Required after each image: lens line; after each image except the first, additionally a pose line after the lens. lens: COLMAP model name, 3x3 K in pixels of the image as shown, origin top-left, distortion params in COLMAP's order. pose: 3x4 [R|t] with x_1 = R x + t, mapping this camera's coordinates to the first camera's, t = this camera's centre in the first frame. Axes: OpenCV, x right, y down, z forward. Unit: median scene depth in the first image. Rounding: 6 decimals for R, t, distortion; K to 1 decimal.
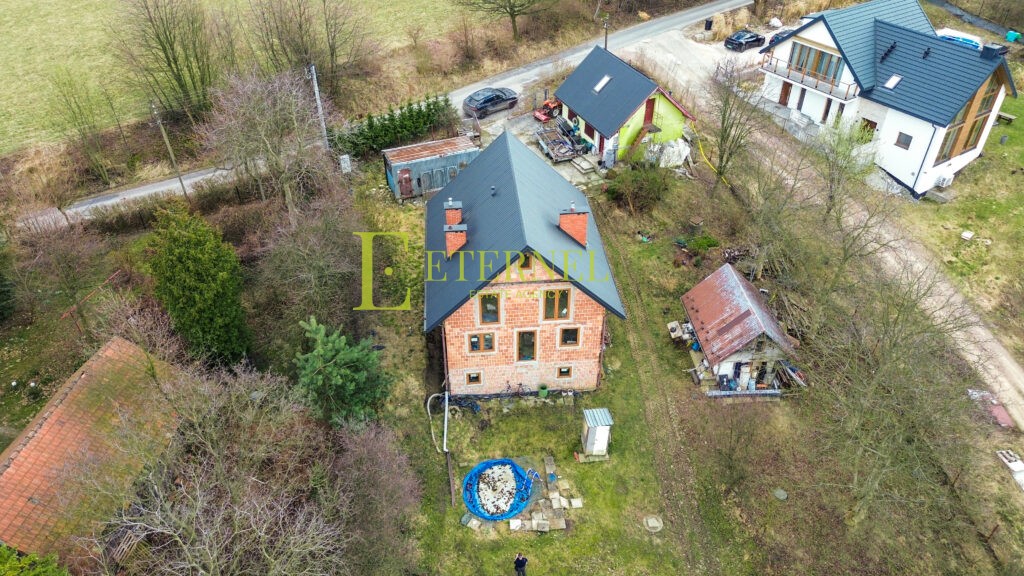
lens RADIAL K [[729.5, 0, 512.0], [0, 729.5, 288.0], [0, 0, 1]] dist [0.081334, -0.082258]
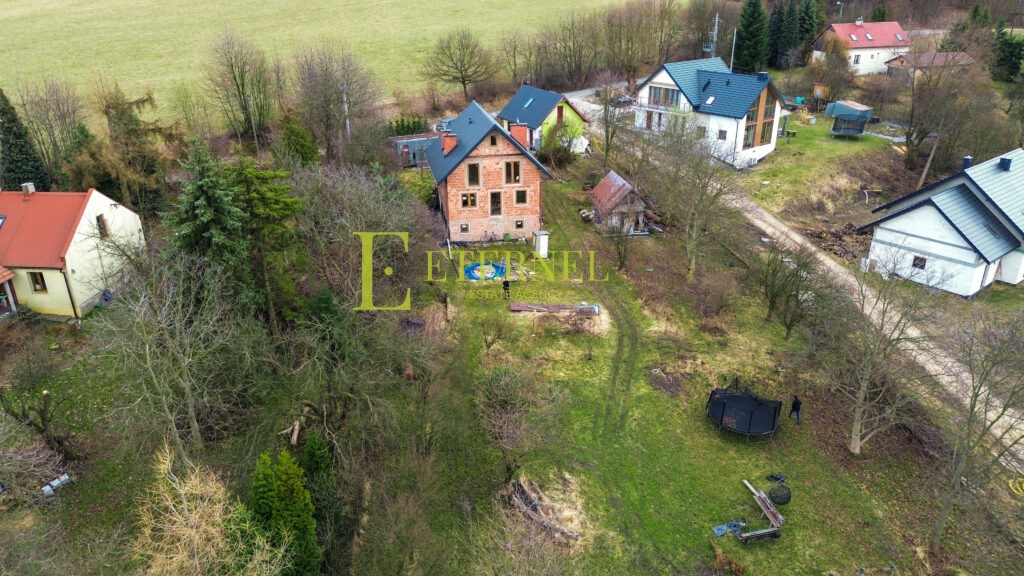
lens RADIAL K [[729.5, 0, 512.0], [0, 729.5, 288.0], [0, 0, 1]] dist [0.081334, -0.082258]
pose [[0.994410, -0.043757, 0.096099, -0.110322], [0.065099, 0.970612, -0.231676, 0.646185], [-0.083137, 0.236636, 0.968035, -0.563184]]
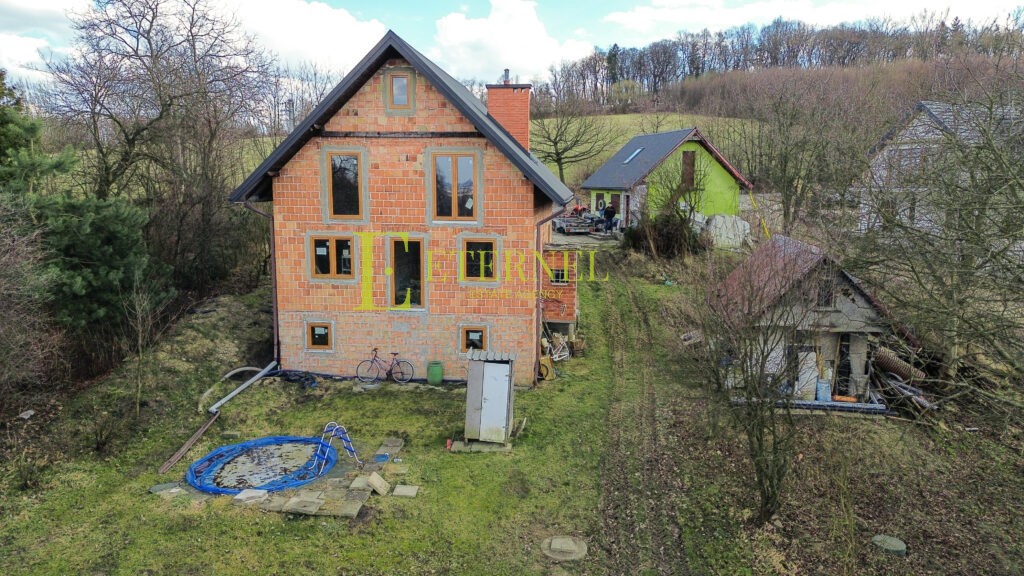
lens RADIAL K [[729.5, 0, 512.0], [0, 729.5, 288.0], [0, 0, 1]] dist [0.081334, -0.082258]
pose [[0.981322, 0.038287, -0.188523, 0.212762], [-0.124082, 0.874862, -0.468209, 0.352393], [0.147006, 0.482856, 0.863272, 0.498902]]
